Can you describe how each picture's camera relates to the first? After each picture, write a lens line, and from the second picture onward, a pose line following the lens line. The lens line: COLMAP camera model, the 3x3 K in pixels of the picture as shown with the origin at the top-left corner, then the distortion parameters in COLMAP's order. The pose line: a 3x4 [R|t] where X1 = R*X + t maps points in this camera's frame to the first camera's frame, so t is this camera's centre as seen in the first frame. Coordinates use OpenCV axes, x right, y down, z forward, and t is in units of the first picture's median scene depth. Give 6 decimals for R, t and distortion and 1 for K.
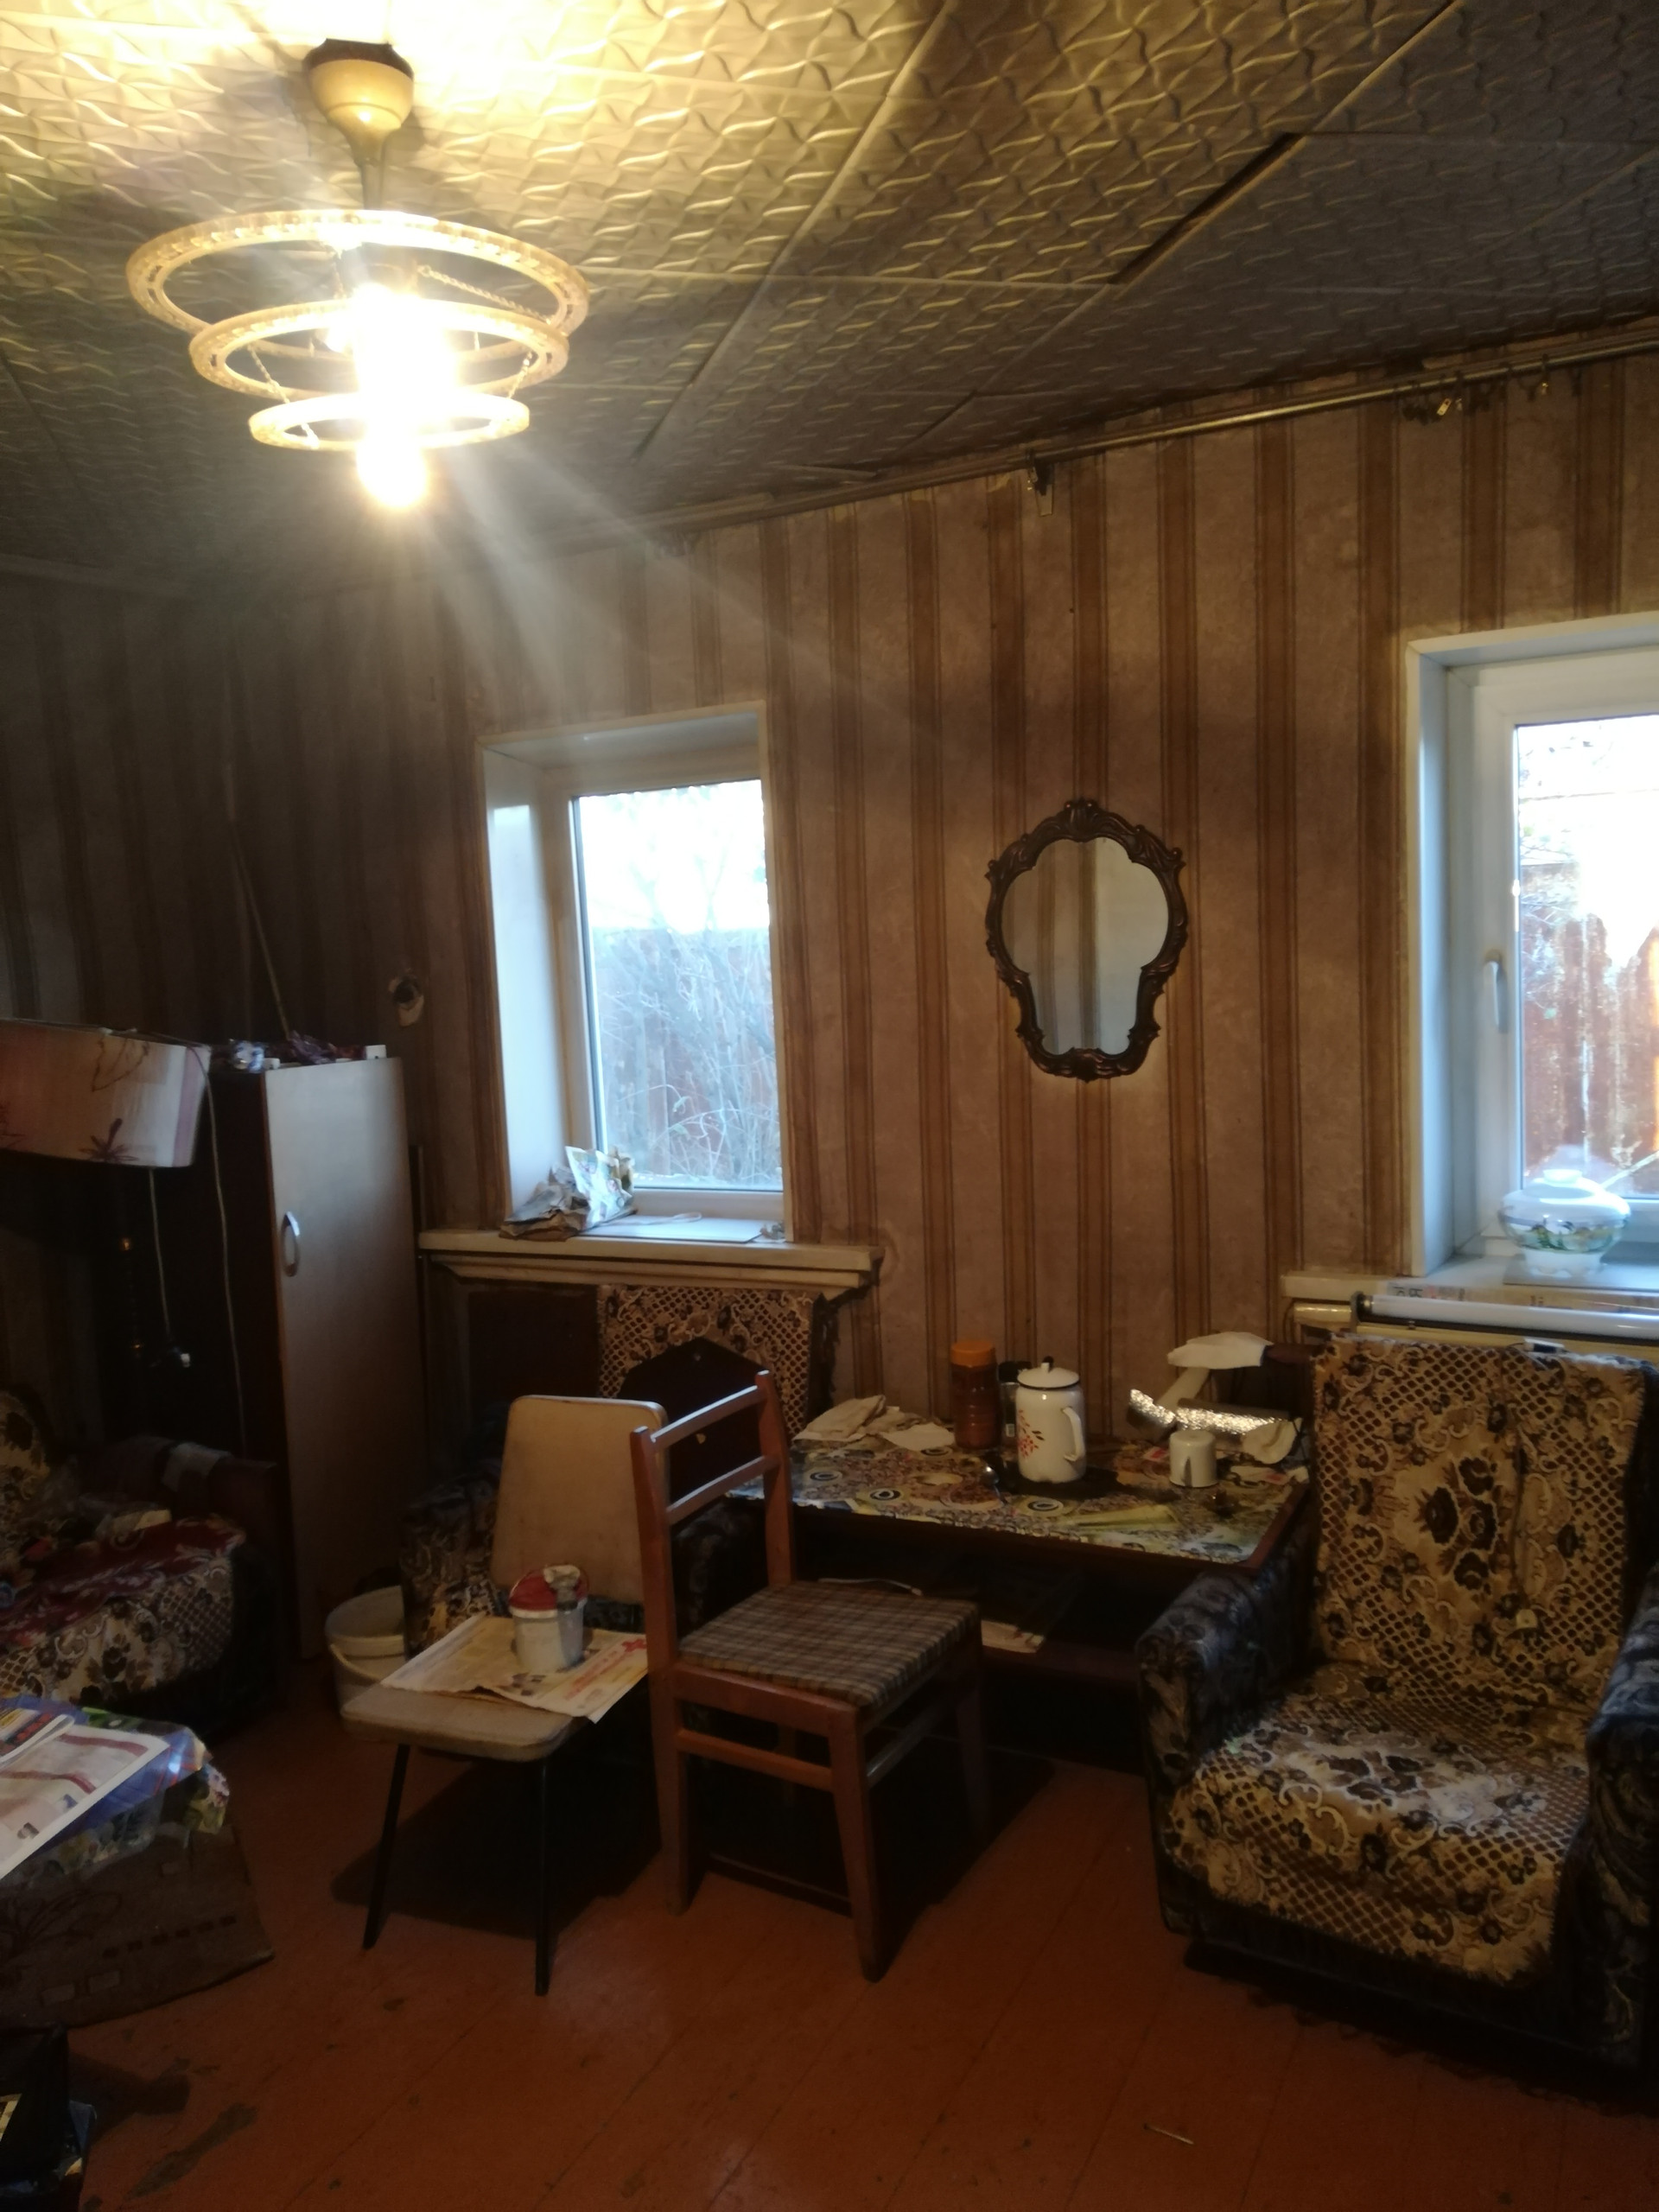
lens RADIAL K [[1777.9, 0, 851.8], [0, 1777.9, 1114.8], [0, 0, 1]] dist [0.098620, -0.198050]
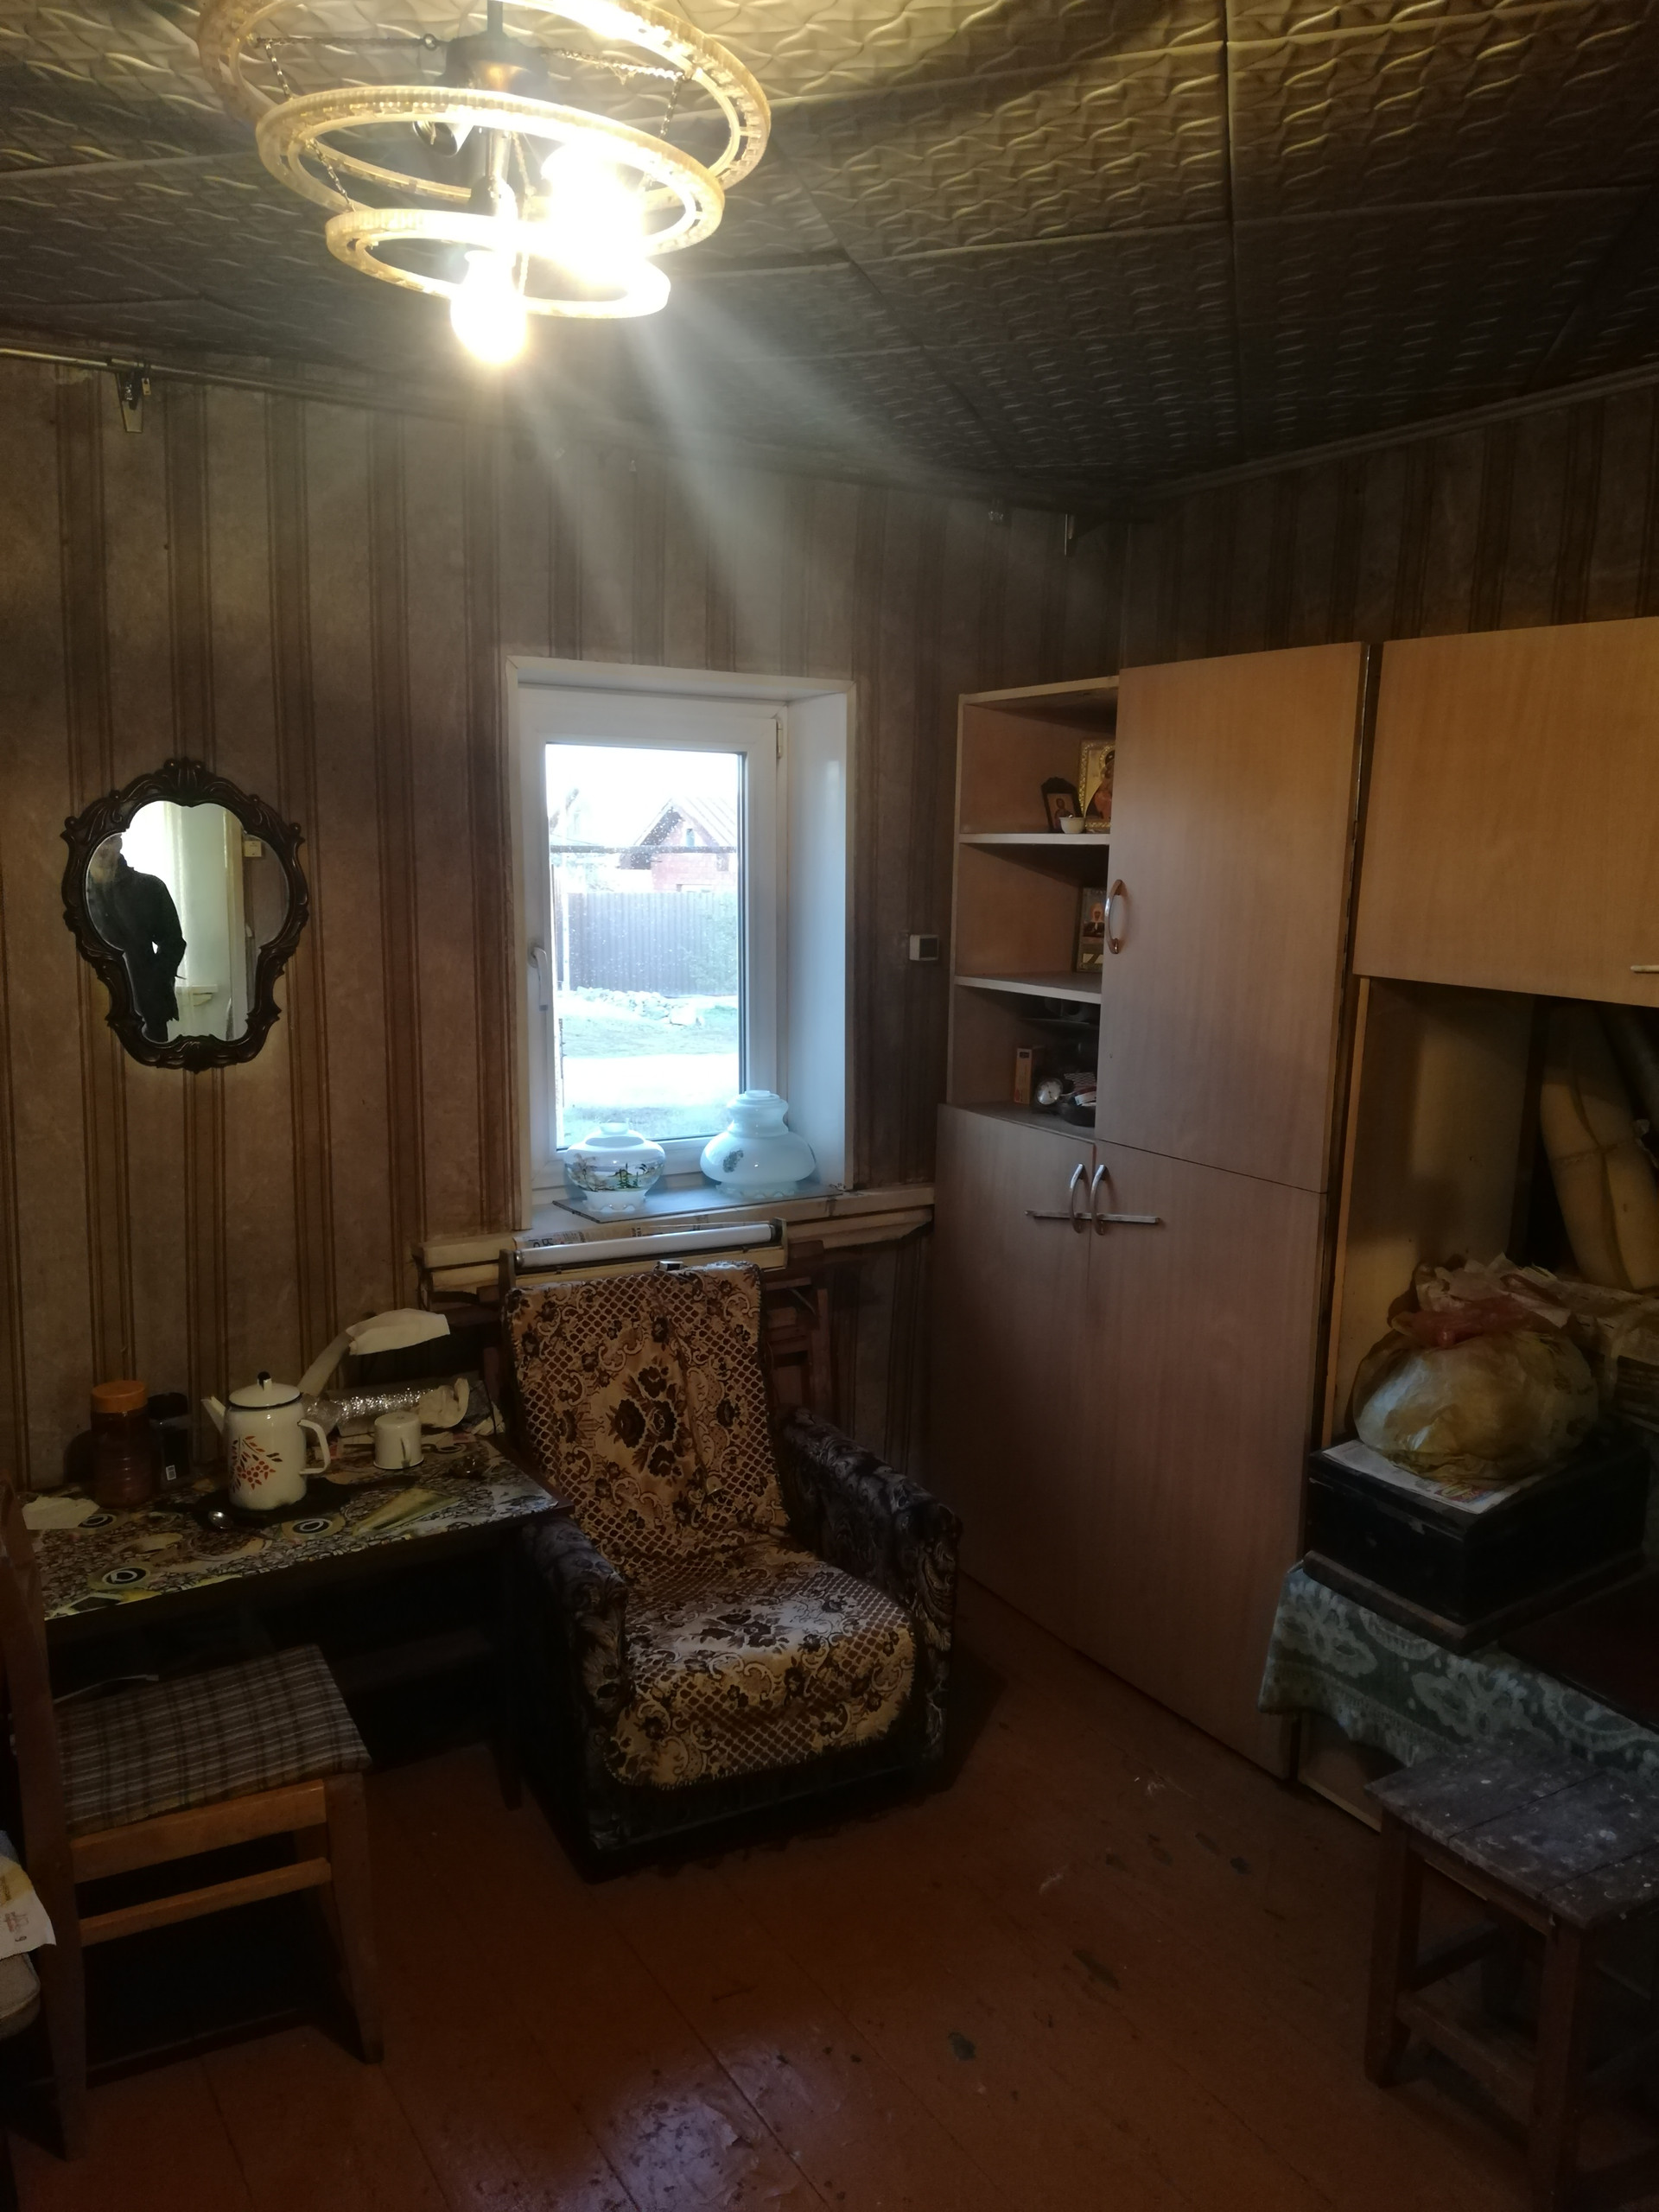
lens RADIAL K [[1777.9, 0, 851.8], [0, 1777.9, 1114.8], [0, 0, 1]] dist [0.098620, -0.198050]
pose [[0.443320, -0.072080, 0.893461, -0.619602], [0.064492, 0.996743, 0.048413, -0.022813], [-0.894040, 0.036159, 0.446525, 0.342025]]
